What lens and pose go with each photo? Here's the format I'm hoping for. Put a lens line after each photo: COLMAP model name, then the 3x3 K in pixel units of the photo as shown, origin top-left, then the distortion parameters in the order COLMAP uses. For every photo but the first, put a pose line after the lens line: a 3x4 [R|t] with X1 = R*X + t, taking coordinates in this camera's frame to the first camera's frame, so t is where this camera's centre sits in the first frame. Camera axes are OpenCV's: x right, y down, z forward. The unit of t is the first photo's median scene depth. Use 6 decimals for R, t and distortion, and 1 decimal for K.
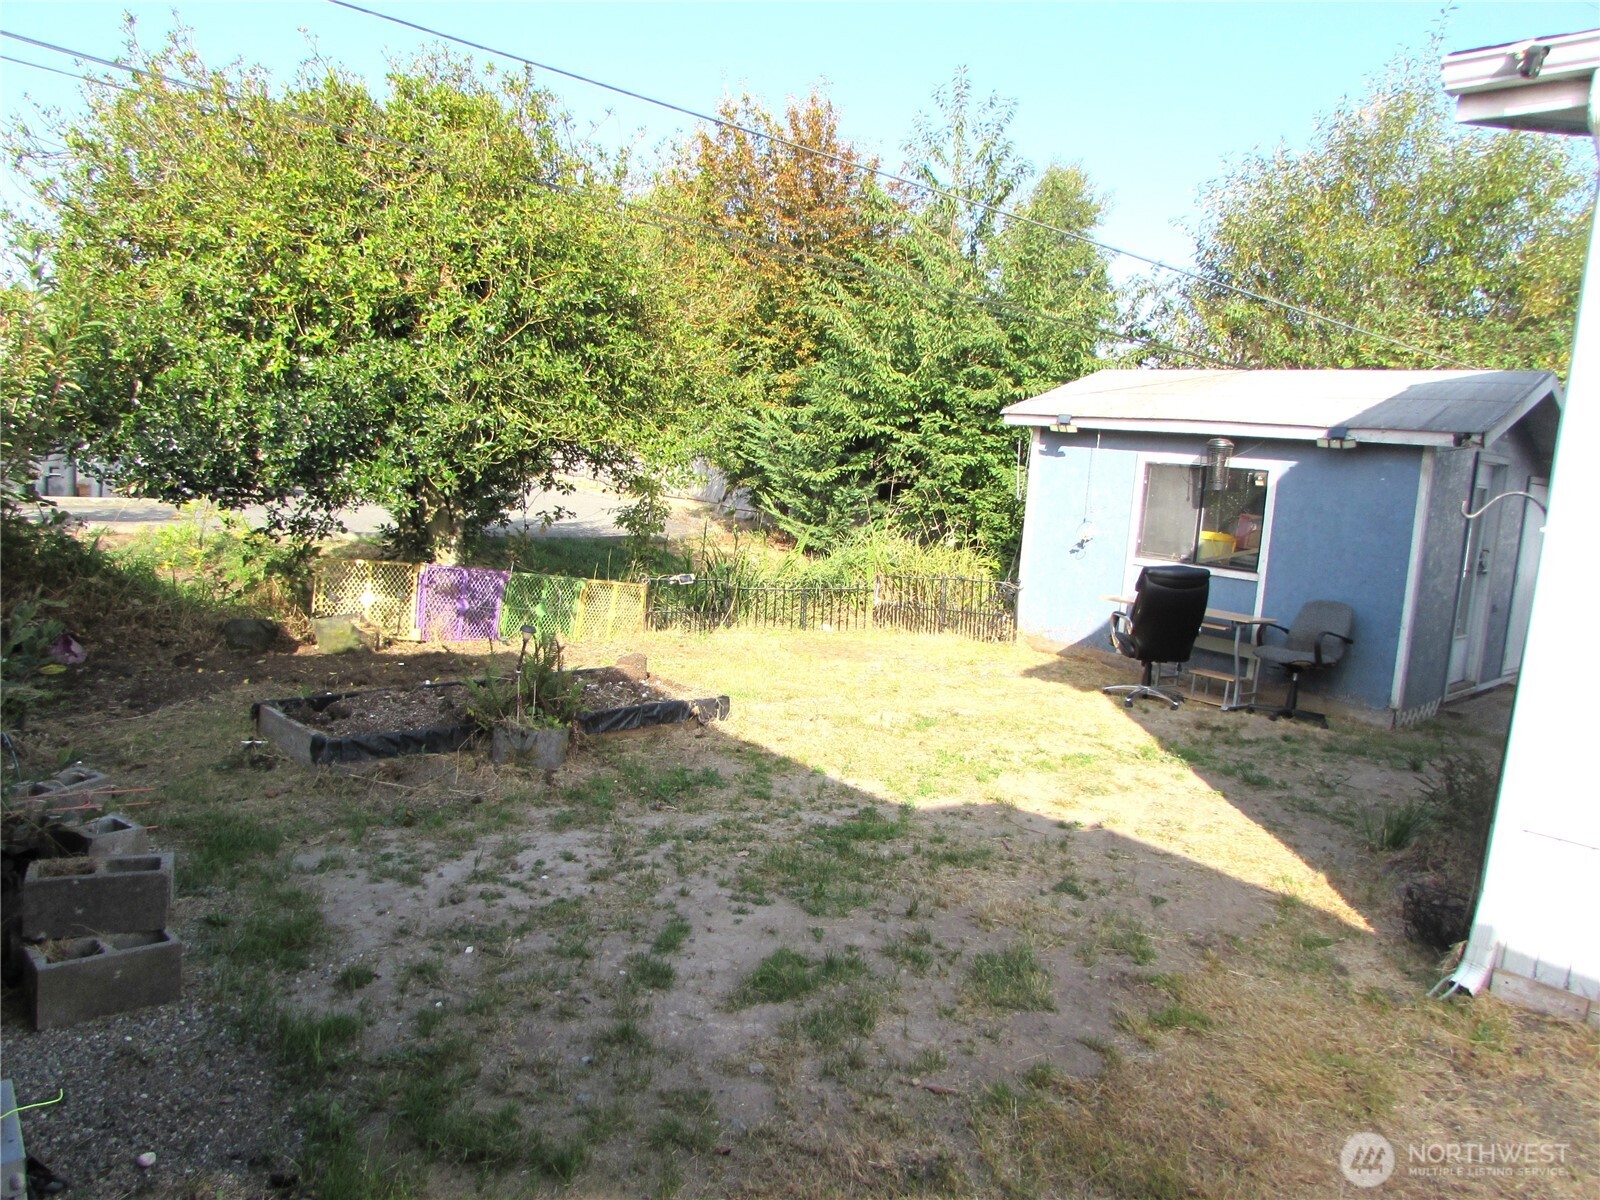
lens RADIAL K [[1134.6, 0, 805.3], [0, 1134.6, 600.6], [0, 0, 1]] dist [-0.043487, 0.028132]
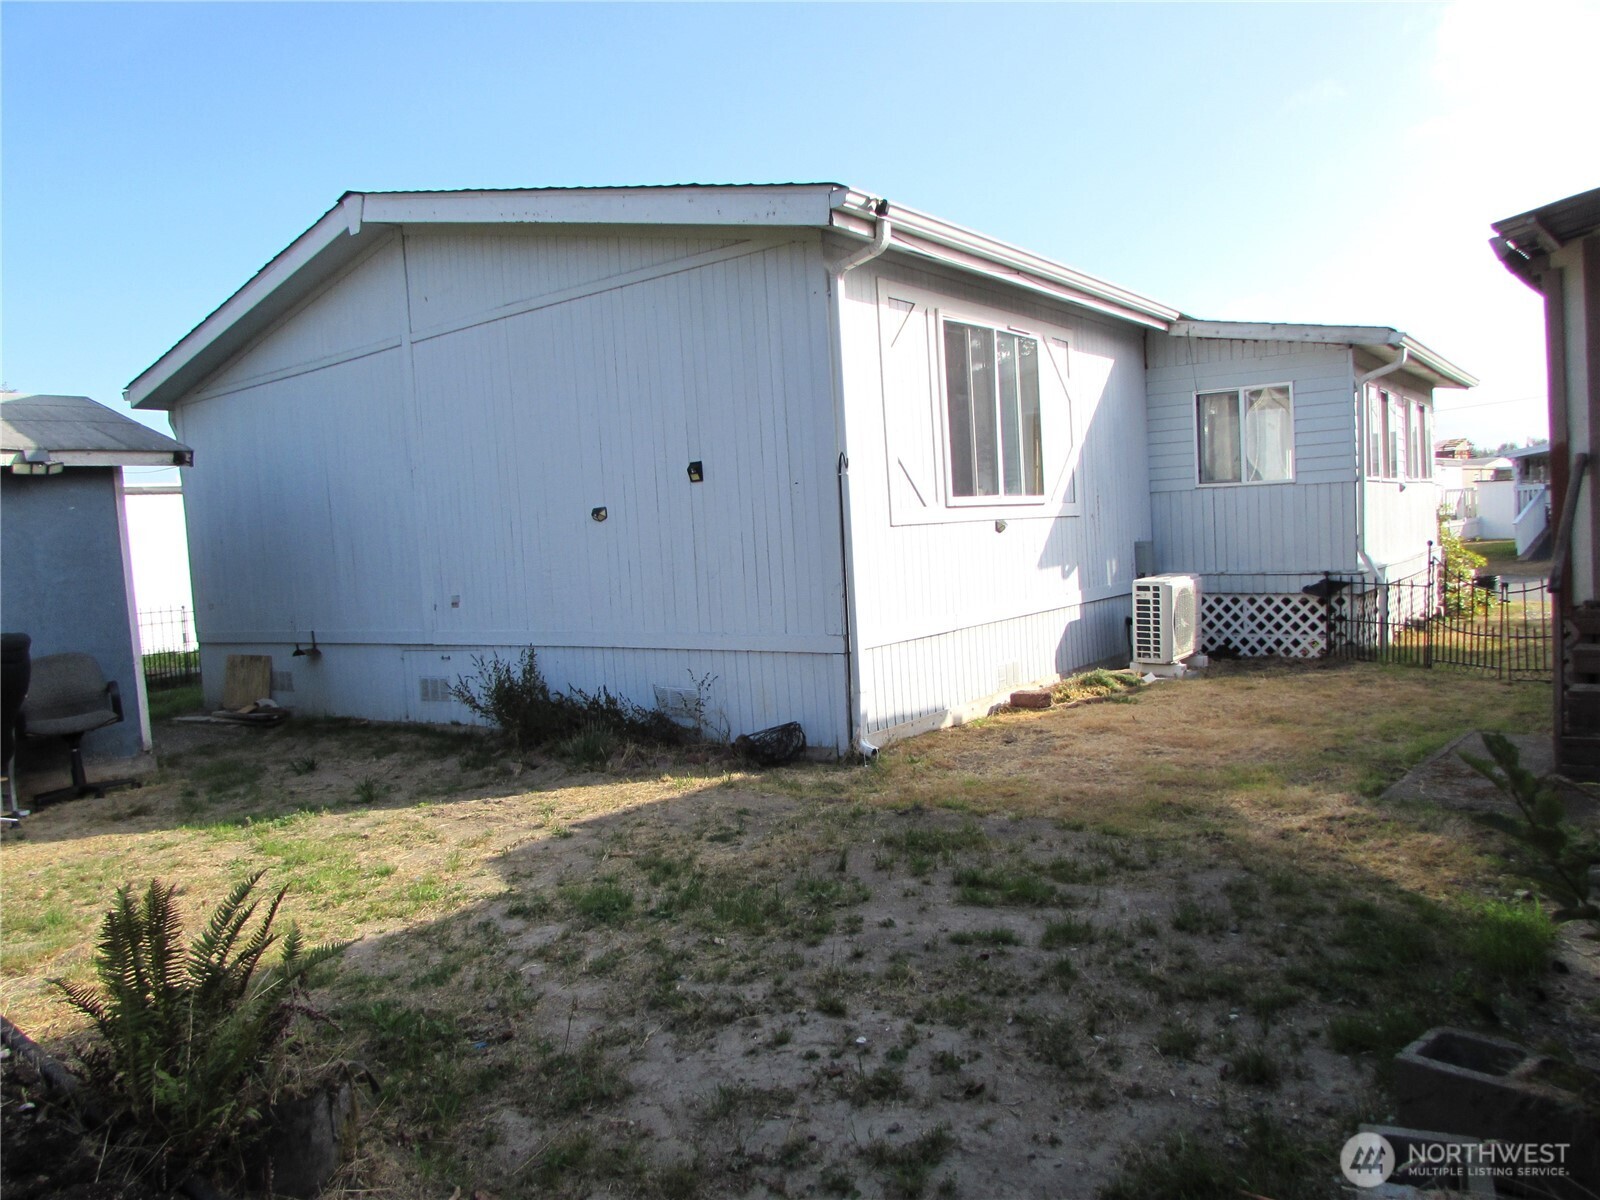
lens RADIAL K [[1134.6, 0, 806.8], [0, 1134.6, 603.6], [0, 0, 1]] dist [-0.043487, 0.028132]
pose [[-0.148097, -0.122903, 0.981306, -0.836280], [0.184896, 0.971312, 0.149555, -0.111376], [-0.971535, 0.203588, -0.121124, 1.040644]]
